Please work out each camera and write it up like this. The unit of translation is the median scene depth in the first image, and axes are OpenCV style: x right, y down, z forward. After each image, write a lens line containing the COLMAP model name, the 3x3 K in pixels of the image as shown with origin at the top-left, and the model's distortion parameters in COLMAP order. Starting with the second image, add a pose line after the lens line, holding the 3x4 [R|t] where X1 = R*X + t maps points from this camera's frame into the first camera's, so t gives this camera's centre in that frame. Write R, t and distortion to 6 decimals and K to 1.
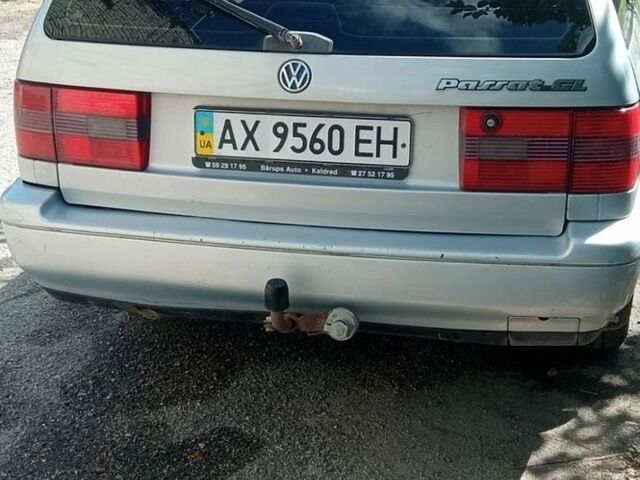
lens RADIAL K [[1073.3, 0, 320.0], [0, 1073.3, 240.0], [0, 0, 1]] dist [0.054179, 0.048021]
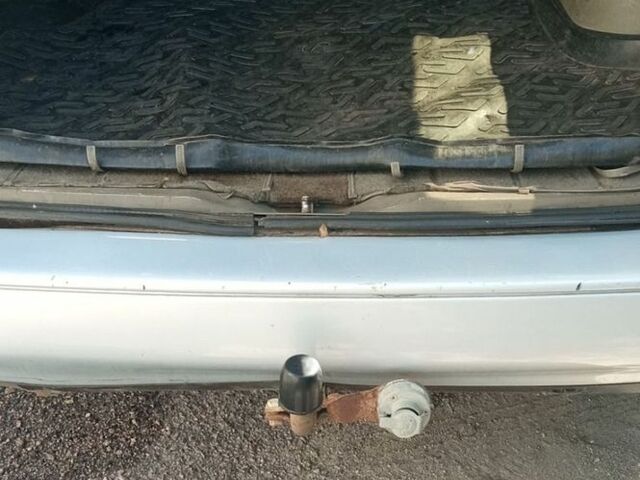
lens RADIAL K [[1073.3, 0, 320.0], [0, 1073.3, 240.0], [0, 0, 1]] dist [0.054179, 0.048021]
pose [[0.978603, -0.098945, 0.180407, -0.098756], [0.065780, 0.981219, 0.181337, -0.097993], [-0.194962, -0.165590, 0.966732, 0.373155]]
